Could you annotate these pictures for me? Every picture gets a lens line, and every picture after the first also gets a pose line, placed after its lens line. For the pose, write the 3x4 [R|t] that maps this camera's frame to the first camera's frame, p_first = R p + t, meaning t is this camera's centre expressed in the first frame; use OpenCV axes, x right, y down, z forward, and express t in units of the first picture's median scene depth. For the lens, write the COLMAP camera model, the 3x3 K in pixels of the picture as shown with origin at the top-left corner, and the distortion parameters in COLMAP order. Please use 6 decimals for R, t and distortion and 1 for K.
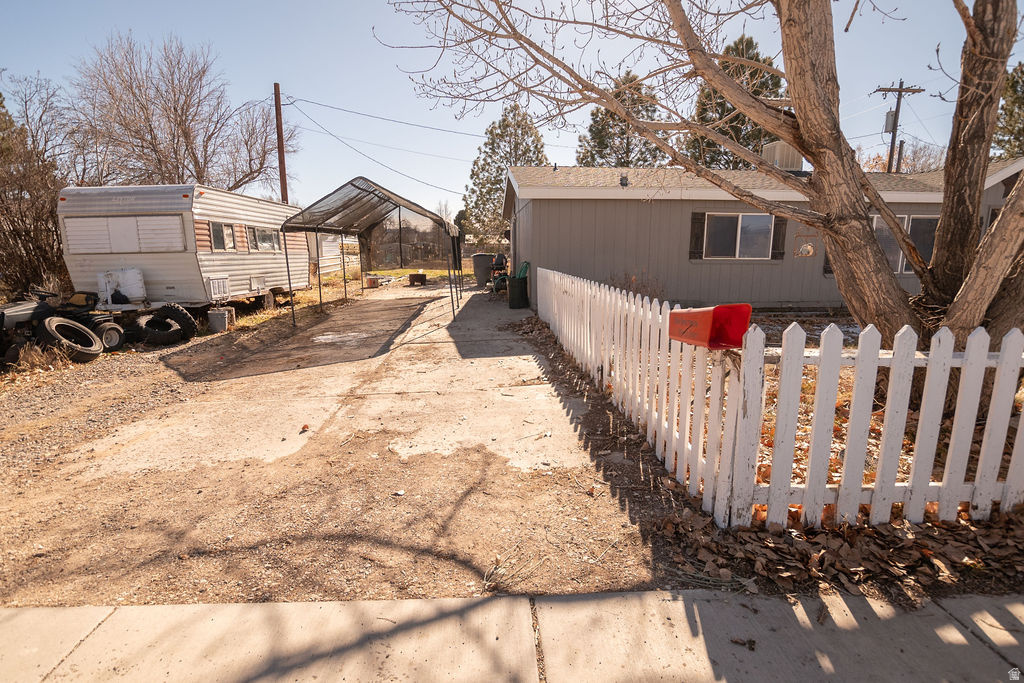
lens RADIAL K [[483.7, 0, 514.9], [0, 483.7, 342.9], [0, 0, 1]] dist [-0.026231, 0.003502]
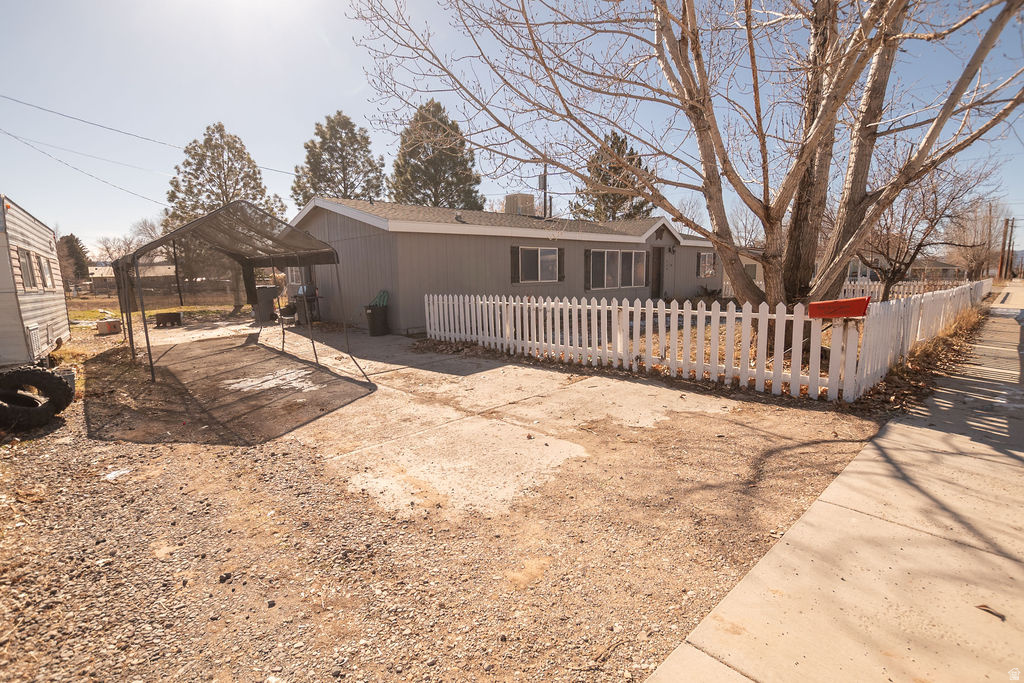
lens RADIAL K [[454.8, 0, 513.0], [0, 454.8, 342.3], [0, 0, 1]] dist [-0.029325, 0.003356]
pose [[0.793153, -0.105094, 0.599887, -1.126166], [0.133915, 0.990987, -0.003448, -0.044959], [-0.594118, 0.083069, 0.800077, 0.160183]]
